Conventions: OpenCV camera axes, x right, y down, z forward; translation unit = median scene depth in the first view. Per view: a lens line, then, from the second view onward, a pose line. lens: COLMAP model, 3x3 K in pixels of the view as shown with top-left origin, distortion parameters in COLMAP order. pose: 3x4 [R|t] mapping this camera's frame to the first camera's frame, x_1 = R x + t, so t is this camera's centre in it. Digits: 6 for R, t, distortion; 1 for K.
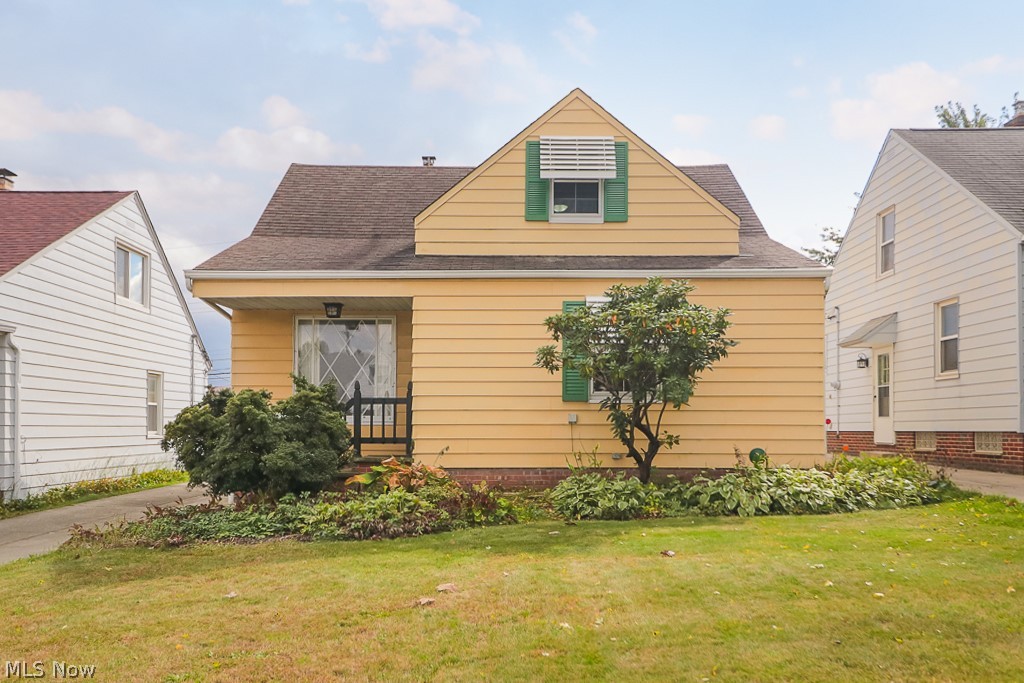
lens RADIAL K [[863.2, 0, 512.1], [0, 863.2, 360.5], [0, 0, 1]] dist [0.069727, 0.001125]
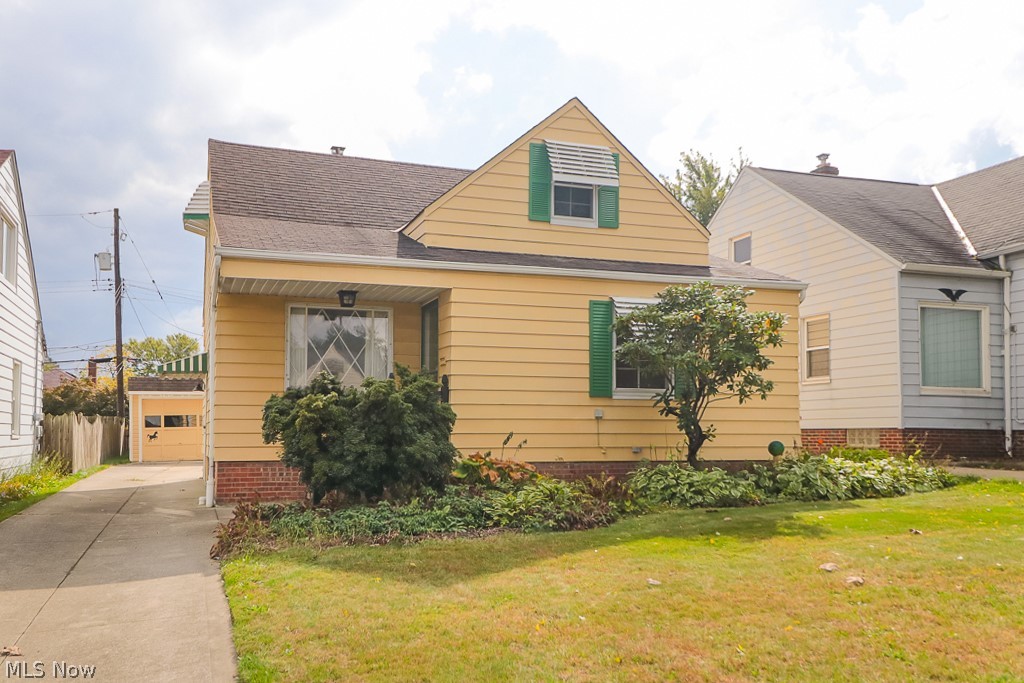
lens RADIAL K [[852.3, 0, 512.0], [0, 852.3, 341.5], [0, 0, 1]] dist [0.071426, -0.002107]
pose [[0.949589, 0.032402, 0.311818, -0.311307], [-0.023740, 0.999221, -0.031535, 0.013656], [-0.312597, 0.022543, 0.949618, 0.053275]]
